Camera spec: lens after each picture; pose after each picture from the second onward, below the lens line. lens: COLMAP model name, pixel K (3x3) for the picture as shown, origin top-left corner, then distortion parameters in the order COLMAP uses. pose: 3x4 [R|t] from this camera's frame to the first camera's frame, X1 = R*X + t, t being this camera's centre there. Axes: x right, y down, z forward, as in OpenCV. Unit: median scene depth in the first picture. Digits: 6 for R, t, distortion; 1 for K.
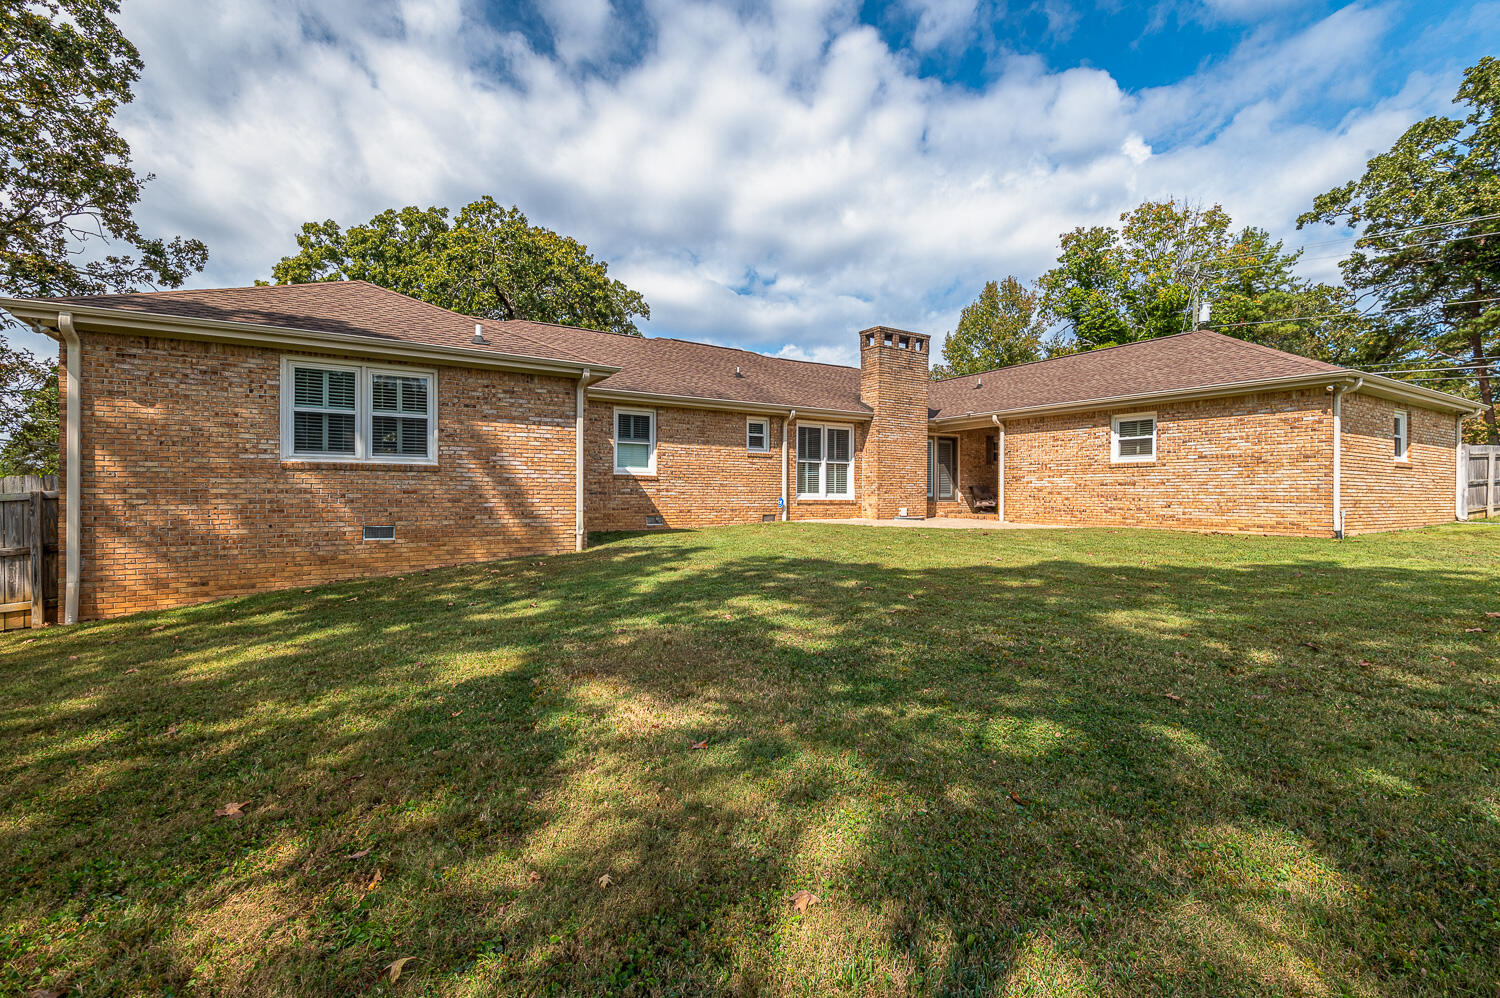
lens RADIAL K [[680.6, 0, 748.9], [0, 680.6, 504.5], [0, 0, 1]] dist [0.001741, 0.000223]
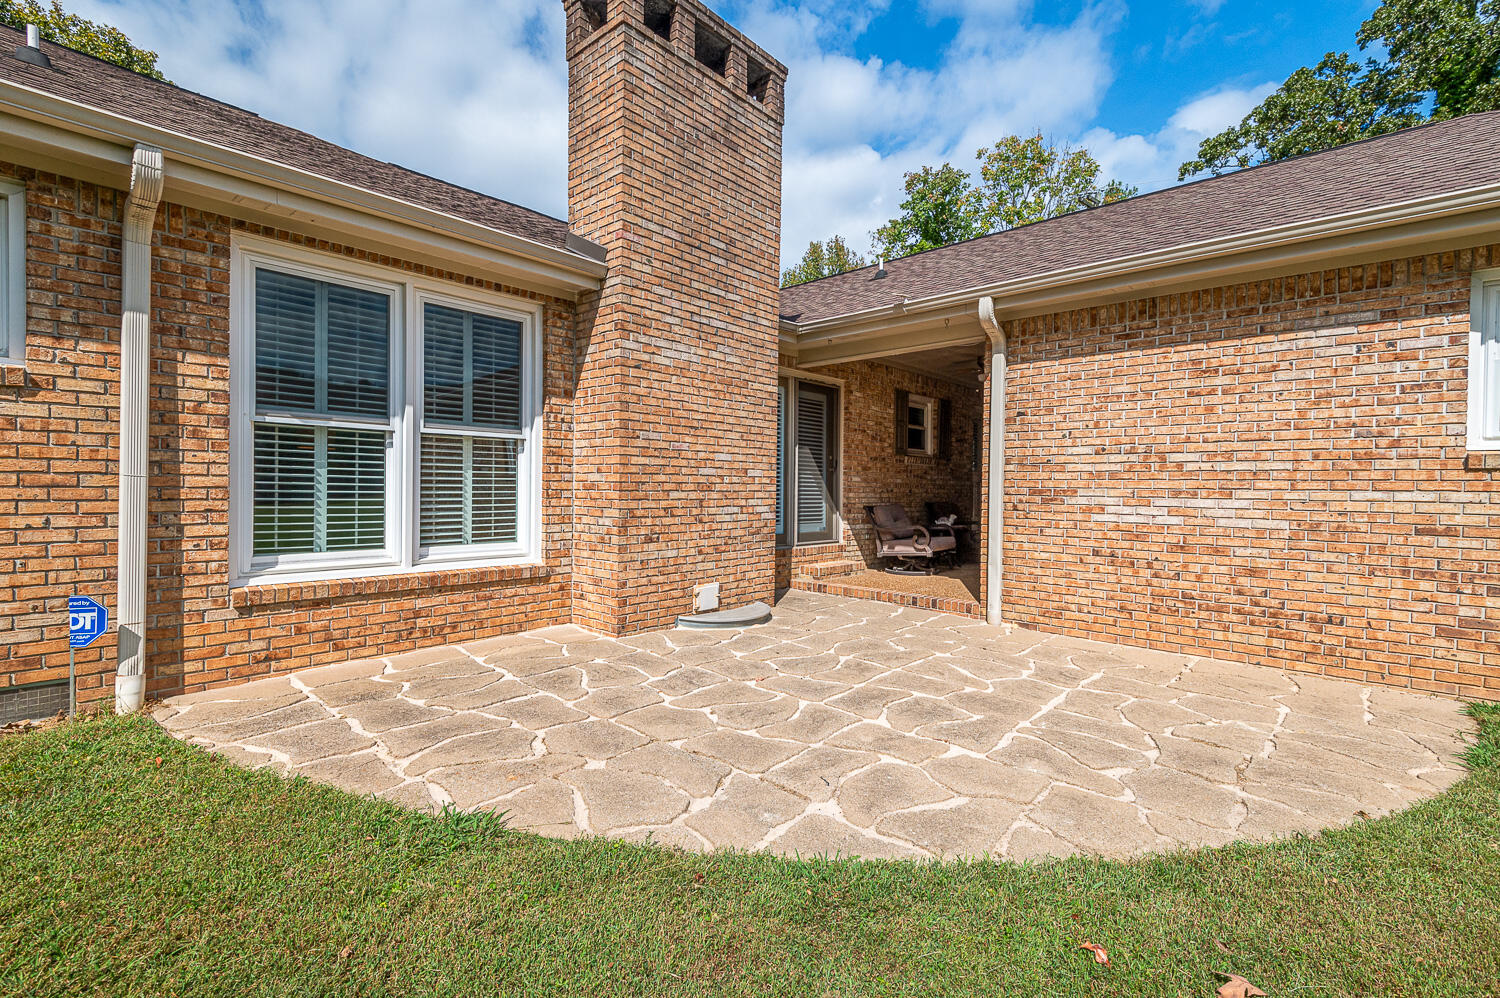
lens RADIAL K [[680.6, 0, 756.3], [0, 680.6, 494.2], [0, 0, 1]] dist [0.001741, 0.000223]
pose [[0.959741, 0.004141, 0.280855, 0.161015], [-0.003411, 0.999989, -0.003089, -0.035849], [-0.280865, 0.002007, 0.959745, 0.696097]]
